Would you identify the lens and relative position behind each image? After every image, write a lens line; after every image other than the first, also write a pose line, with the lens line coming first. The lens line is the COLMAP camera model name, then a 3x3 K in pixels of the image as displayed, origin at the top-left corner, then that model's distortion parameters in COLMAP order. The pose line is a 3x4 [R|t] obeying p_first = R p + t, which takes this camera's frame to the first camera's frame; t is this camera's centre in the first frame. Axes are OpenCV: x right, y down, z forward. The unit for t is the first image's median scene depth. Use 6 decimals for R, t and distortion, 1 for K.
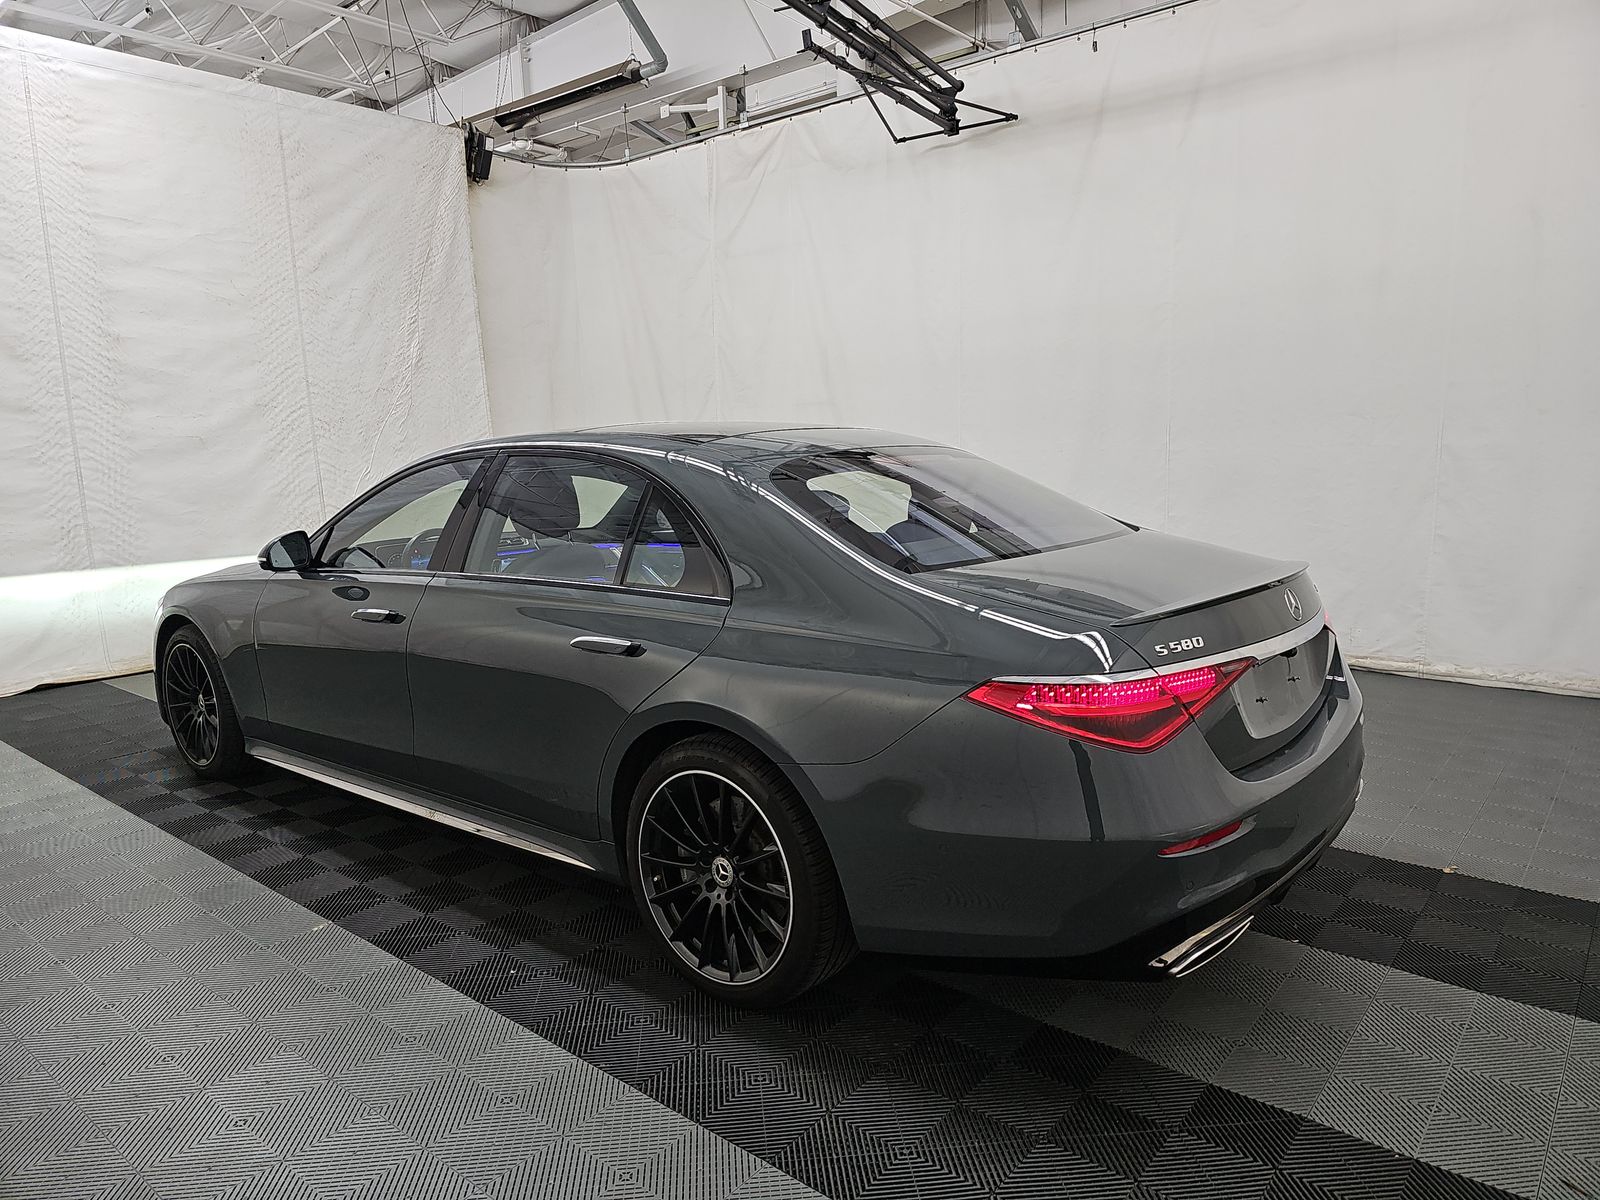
lens RADIAL K [[1077.8, 0, 803.3], [0, 1077.8, 604.6], [0, 0, 1]] dist [0.060040, -0.034872]
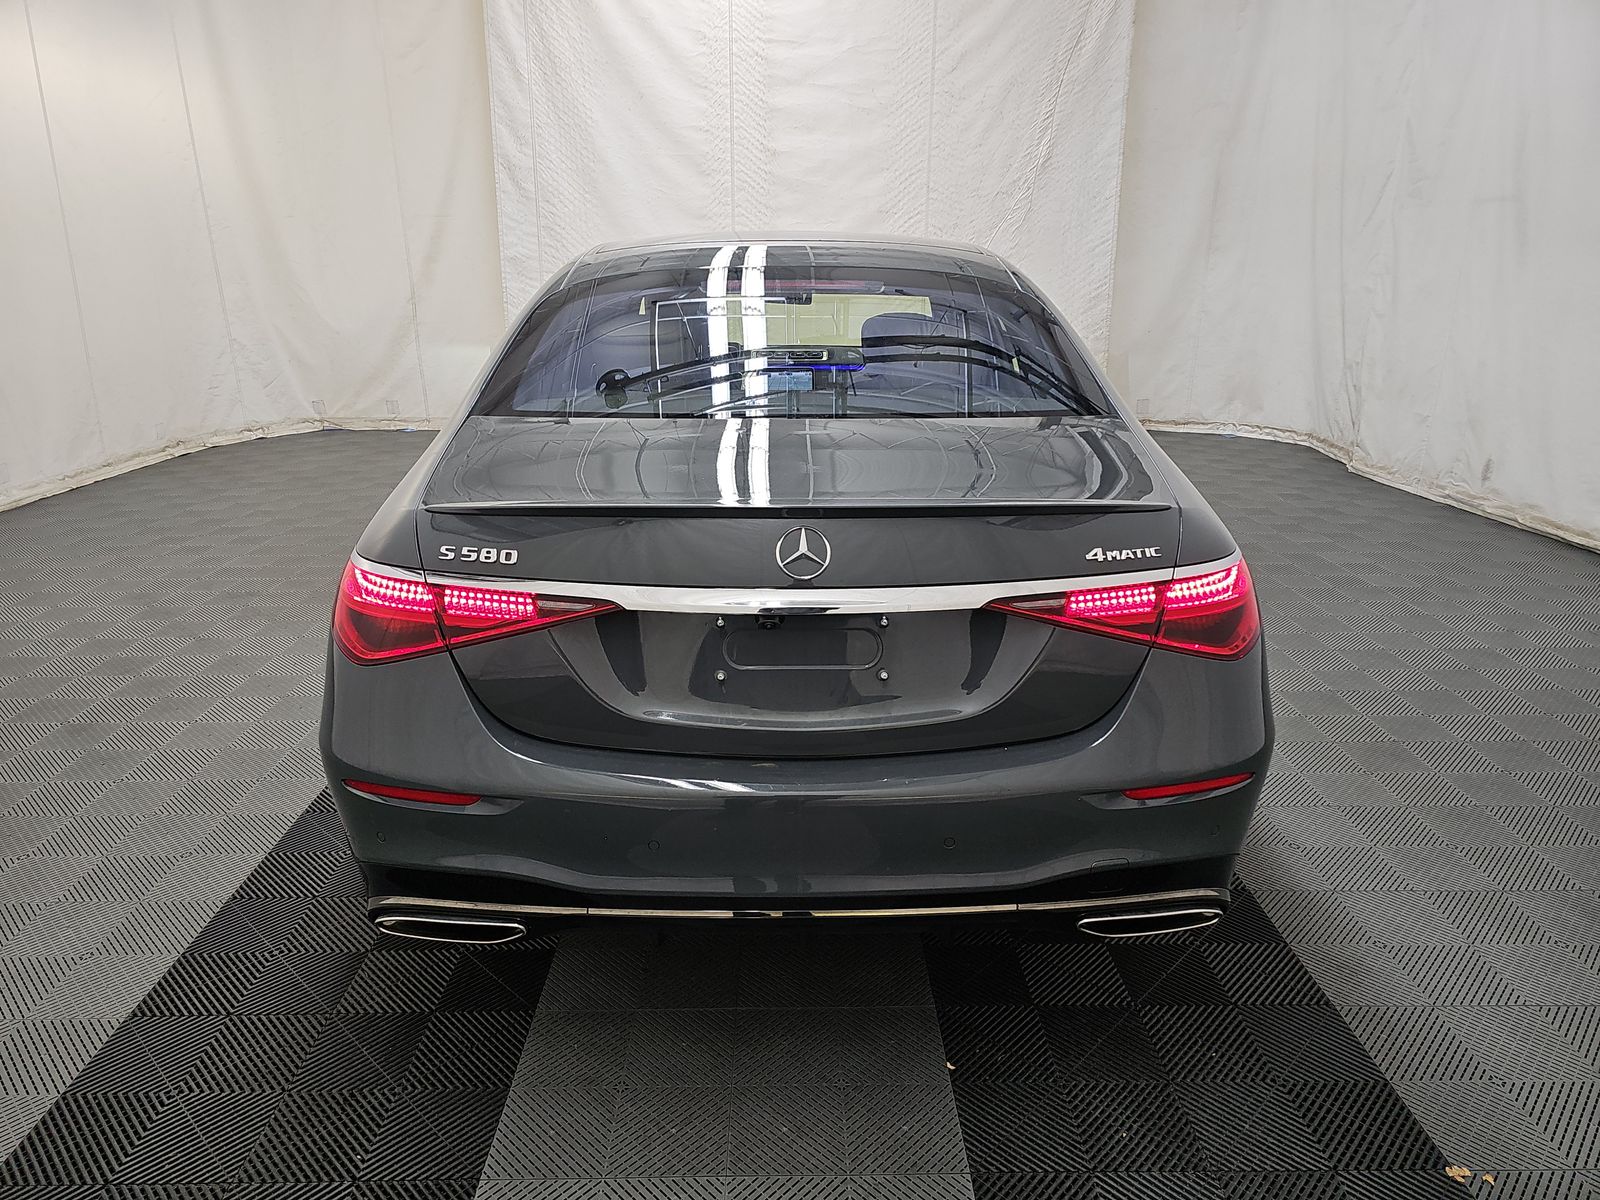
lens RADIAL K [[1077.8, 0, 800.8], [0, 1077.8, 598.8], [0, 0, 1]] dist [0.060040, -0.034872]
pose [[0.653981, 0.255776, -0.711961, 0.343719], [-0.135719, 0.965509, 0.222199, -0.043085], [0.744238, -0.048687, 0.666138, 0.219455]]
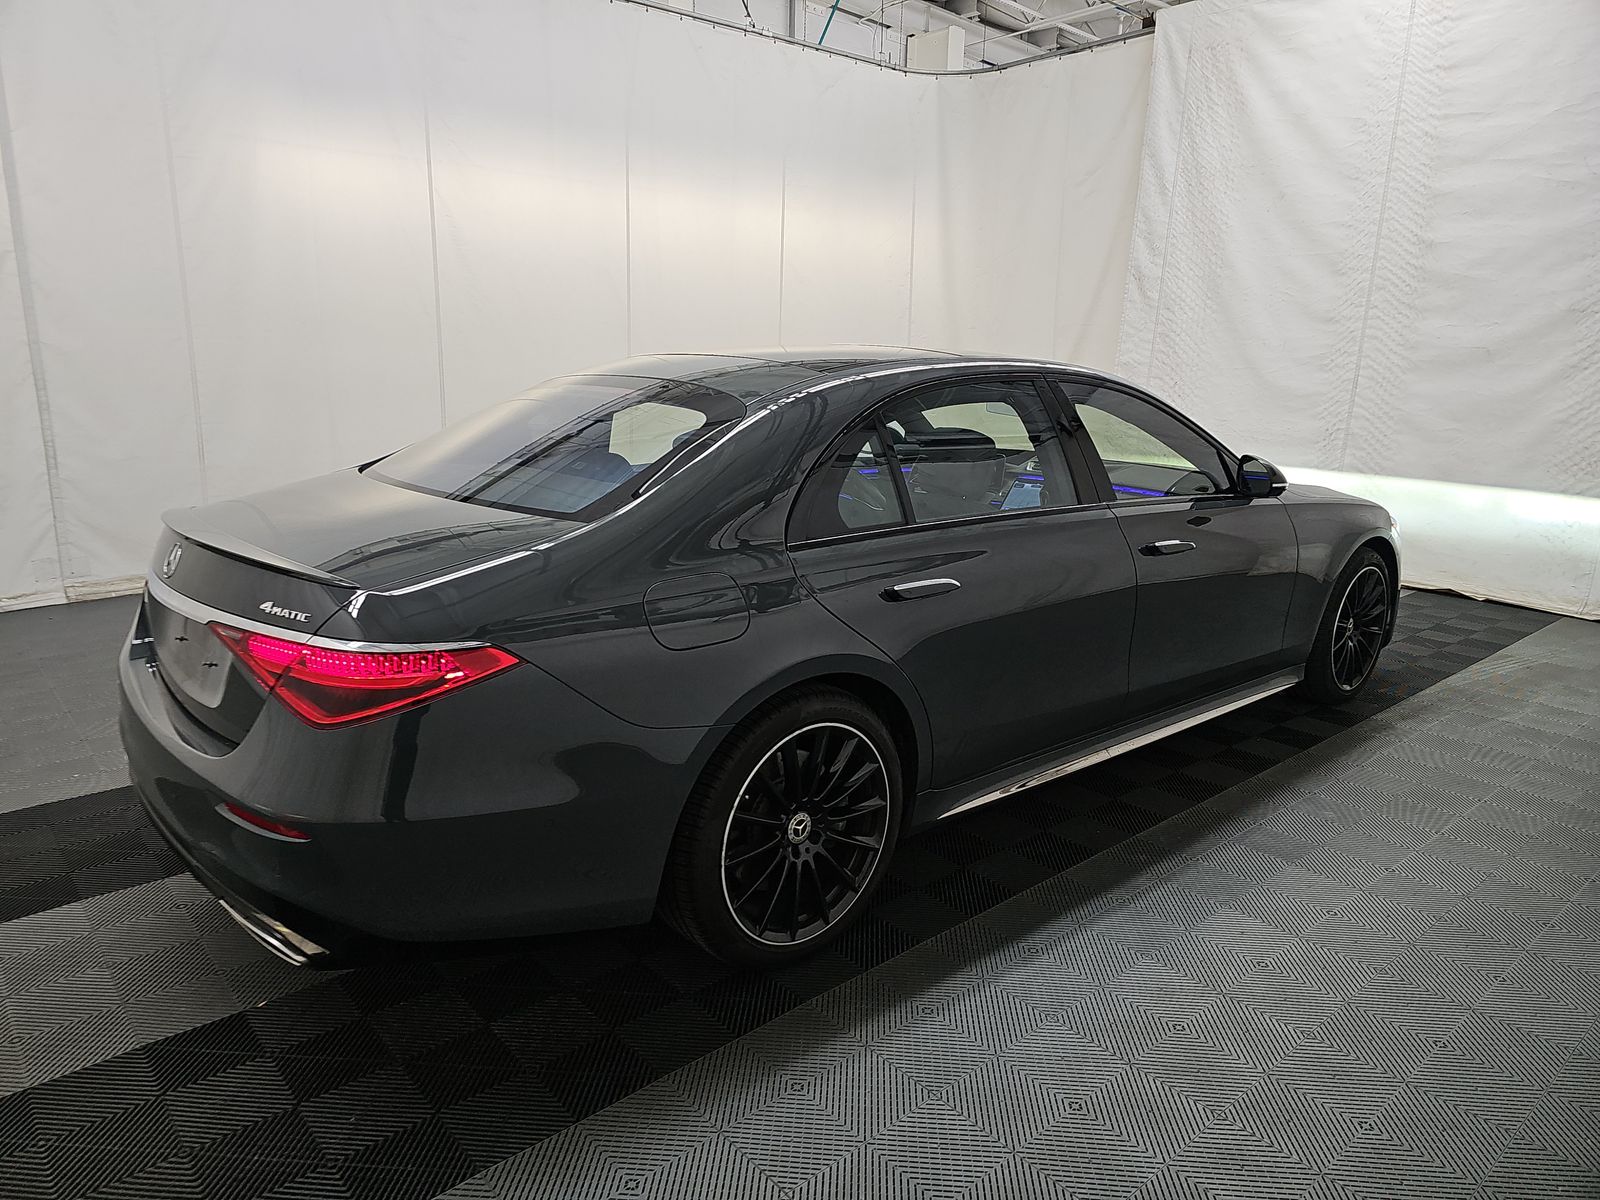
lens RADIAL K [[1077.8, 0, 788.6], [0, 1077.8, 597.0], [0, 0, 1]] dist [0.060040, -0.034872]
pose [[-0.159431, 0.248284, -0.955477, 0.478287], [-0.164126, 0.947722, 0.273654, -0.117526], [0.973470, 0.200447, -0.110346, 0.607805]]
